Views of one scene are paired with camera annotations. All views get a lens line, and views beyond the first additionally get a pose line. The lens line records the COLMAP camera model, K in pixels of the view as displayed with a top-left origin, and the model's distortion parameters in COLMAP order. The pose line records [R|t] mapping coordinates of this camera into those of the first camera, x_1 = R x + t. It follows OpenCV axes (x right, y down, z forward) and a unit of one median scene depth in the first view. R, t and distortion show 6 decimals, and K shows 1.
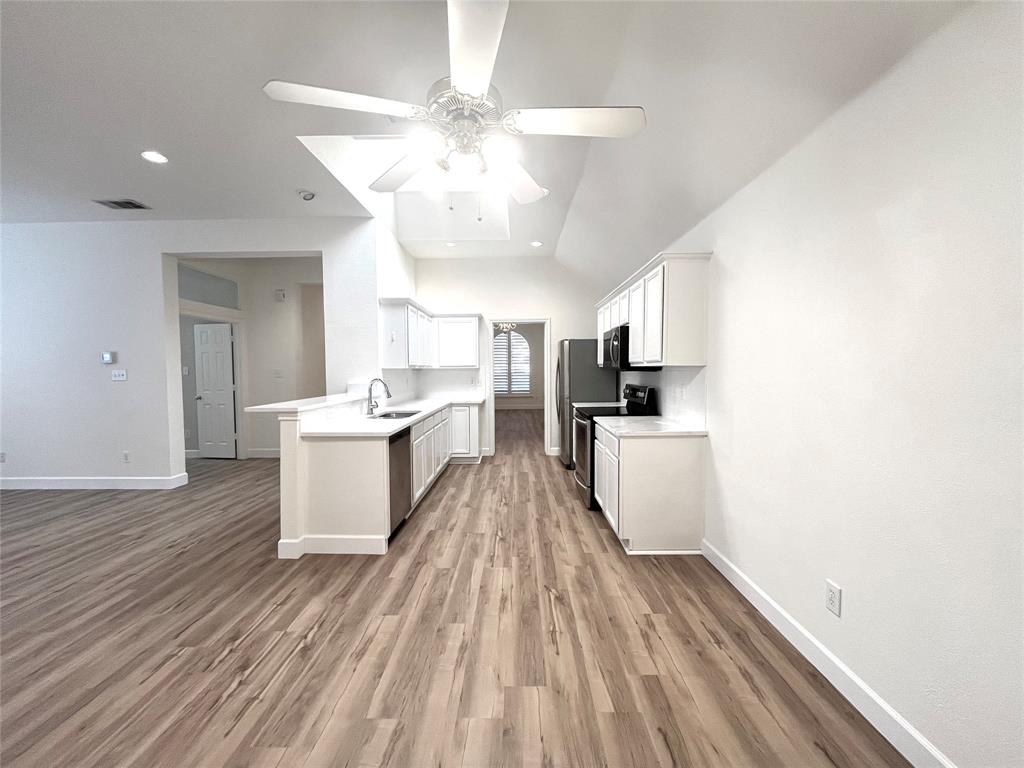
lens RADIAL K [[414.1, 0, 511.7], [0, 414.1, 384.6], [0, 0, 1]] dist [-0.003232, 0.000396]
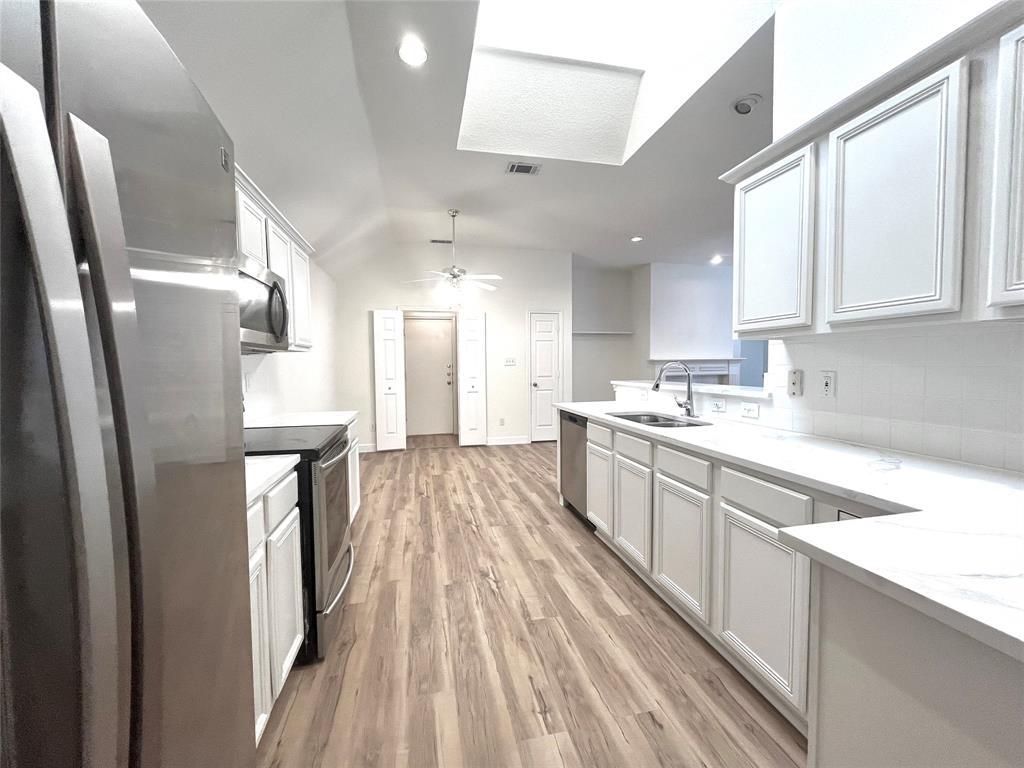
lens RADIAL K [[414.1, 0, 513.3], [0, 414.1, 384.9], [0, 0, 1]] dist [-0.003232, 0.000396]
pose [[-0.971514, 0.028151, -0.235303, 0.105097], [0.007299, 0.996003, 0.089021, -0.050186], [0.236869, 0.084768, -0.967837, 2.080231]]
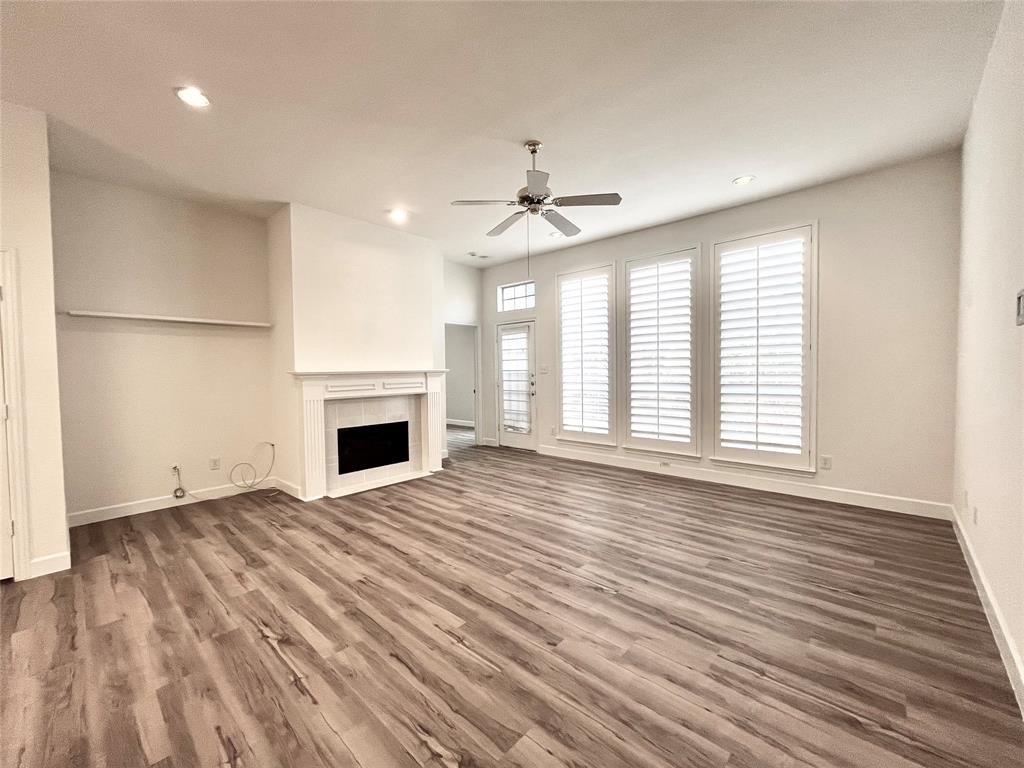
lens RADIAL K [[414.1, 0, 510.7], [0, 414.1, 384.7], [0, 0, 1]] dist [-0.003232, 0.000396]
pose [[-0.667079, 0.041851, -0.743810, -0.690875], [-0.009700, 0.997848, 0.064844, -0.030576], [0.744924, 0.050471, -0.665238, 1.378876]]
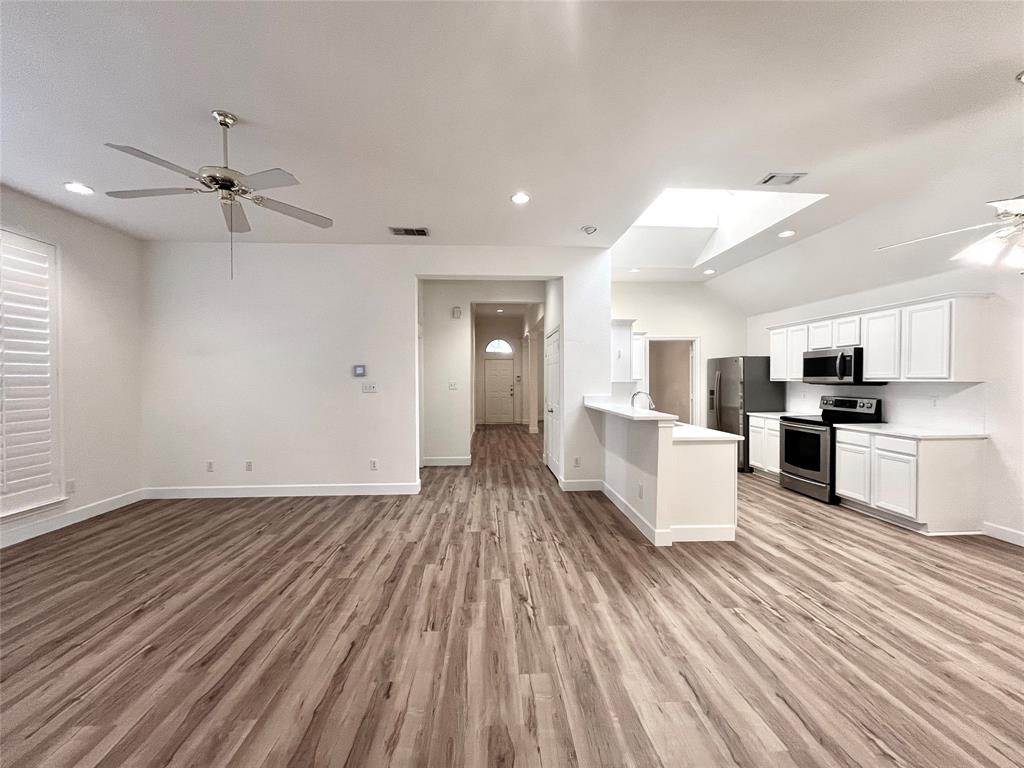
lens RADIAL K [[414.1, 0, 511.6], [0, 414.1, 383.2], [0, 0, 1]] dist [-0.003232, 0.000396]
pose [[0.997436, 0.003300, 0.071493, -1.002138], [-0.001136, 0.999540, -0.030290, -0.002223], [-0.071560, 0.030132, 0.996981, -0.139523]]
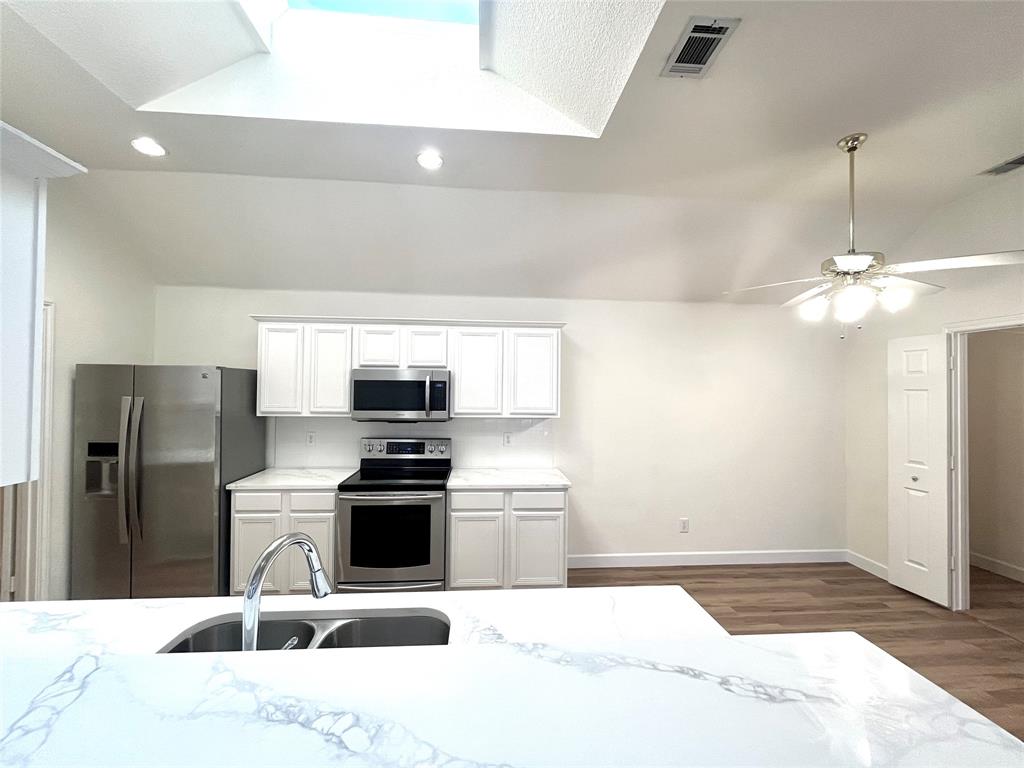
lens RADIAL K [[414.1, 0, 509.7], [0, 414.1, 385.1], [0, 0, 1]] dist [-0.003232, 0.000396]
pose [[-0.091803, 0.018932, 0.995597, -0.741499], [0.028371, 0.999463, -0.016390, -0.117418], [-0.995373, 0.026741, -0.092291, 1.188265]]
